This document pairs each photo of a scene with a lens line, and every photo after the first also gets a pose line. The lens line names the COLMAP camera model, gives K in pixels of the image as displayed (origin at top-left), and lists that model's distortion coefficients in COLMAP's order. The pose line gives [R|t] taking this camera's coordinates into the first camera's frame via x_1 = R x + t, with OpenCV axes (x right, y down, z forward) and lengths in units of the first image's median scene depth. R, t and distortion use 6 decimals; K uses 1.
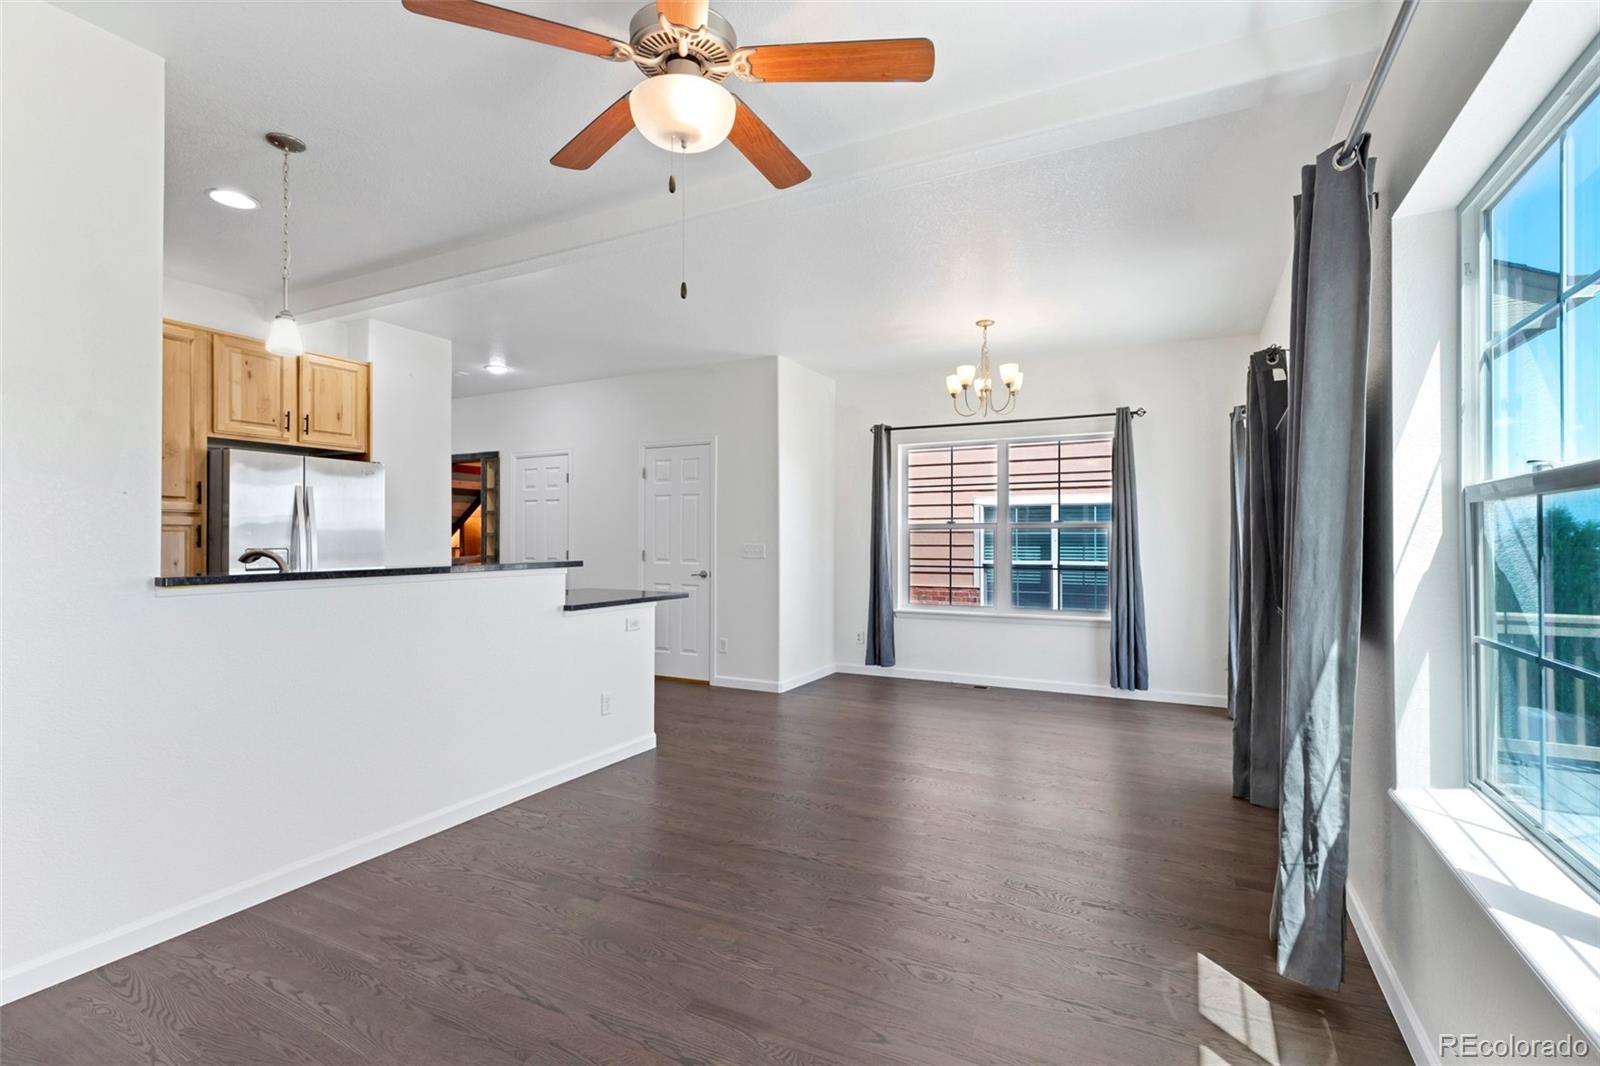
lens RADIAL K [[739.4, 0, 800.0], [0, 739.4, 533.0], [0, 0, 1]] dist [0.002891, -0.000046]
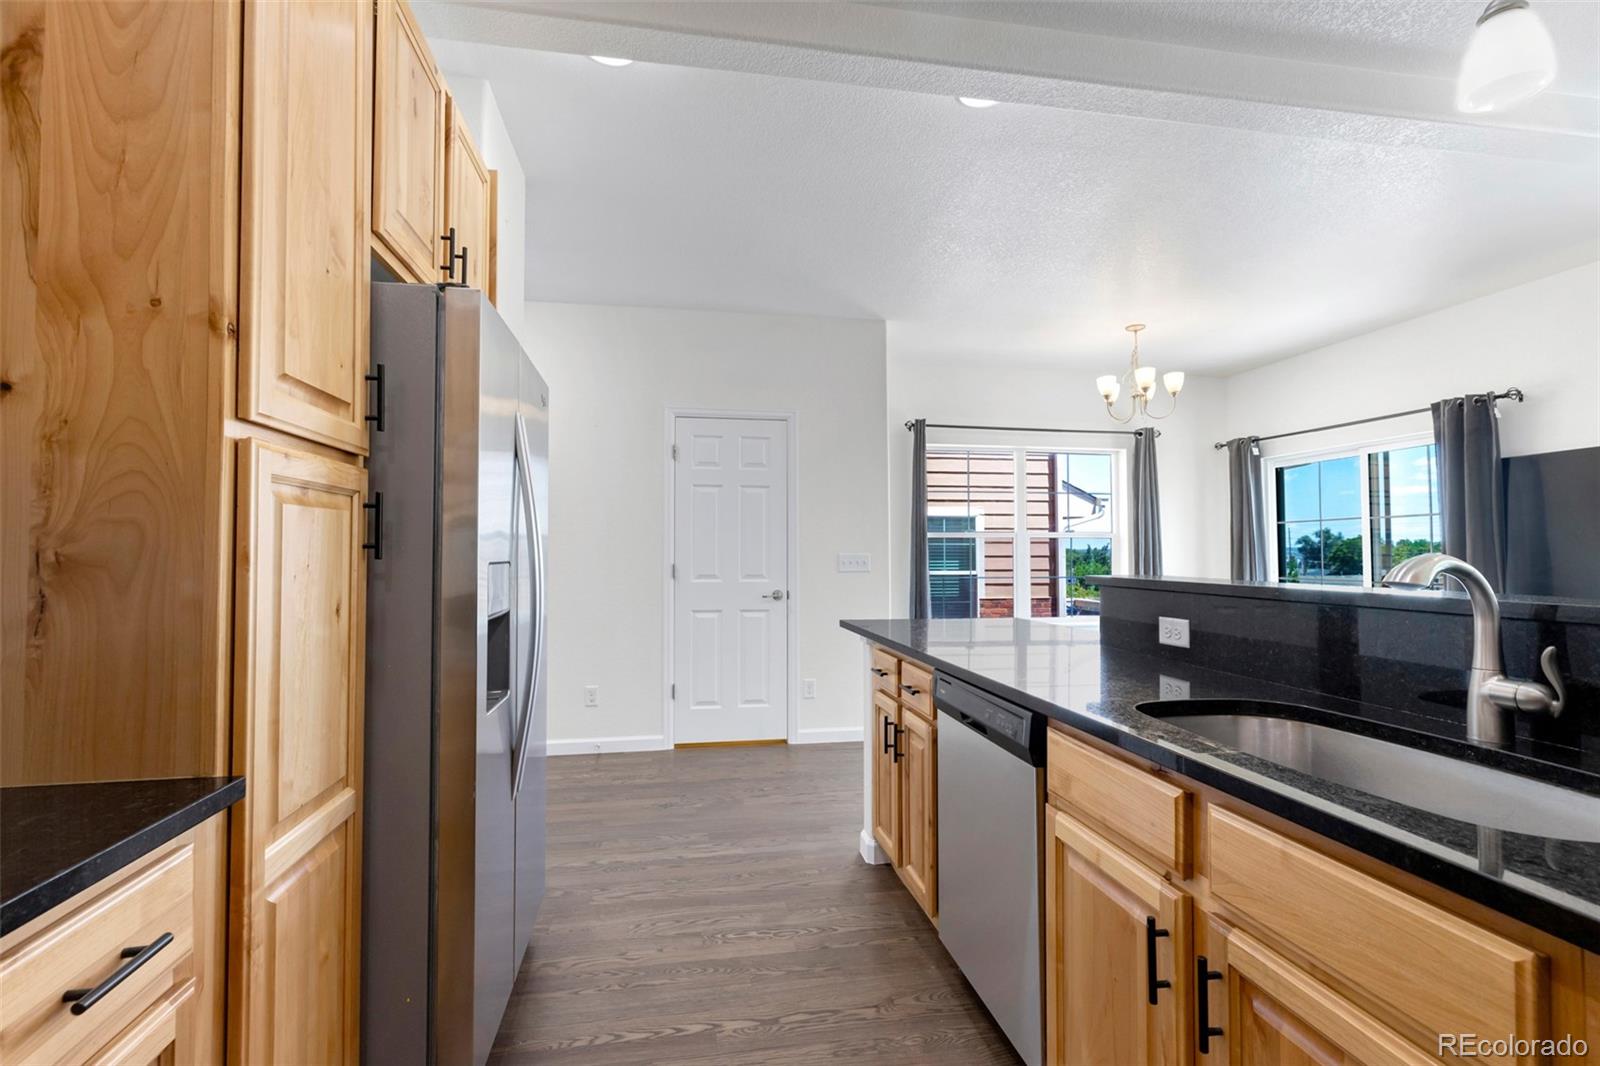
lens RADIAL K [[739.4, 0, 800.0], [0, 739.4, 533.0], [0, 0, 1]] dist [0.002891, -0.000046]
pose [[0.794592, 0.016525, 0.606919, -0.563058], [-0.003339, 0.999733, -0.022849, 0.010747], [-0.607135, 0.016130, 0.794435, 0.397921]]
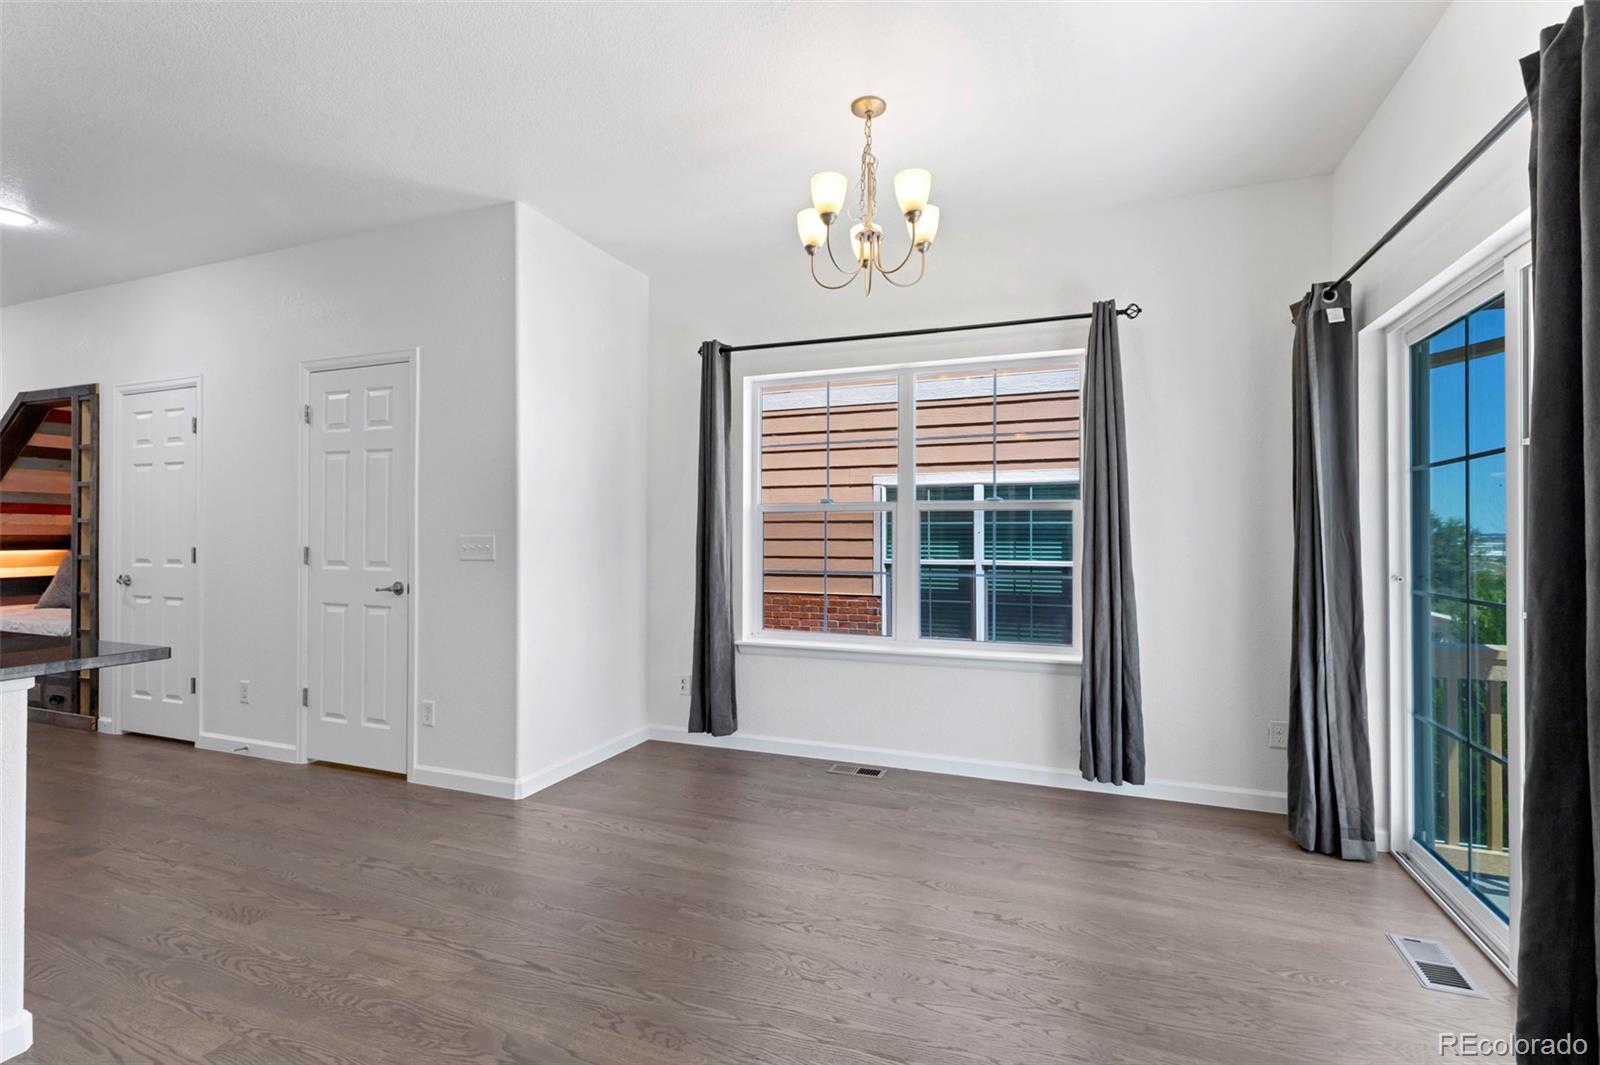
lens RADIAL K [[739.4, 0, 800.0], [0, 739.4, 532.5], [0, 0, 1]] dist [0.002891, -0.000046]
pose [[0.993823, 0.000327, 0.110980, 0.116785], [-0.000884, 0.999987, 0.004969, 0.009429], [-0.110977, -0.005036, 0.993810, 0.392854]]
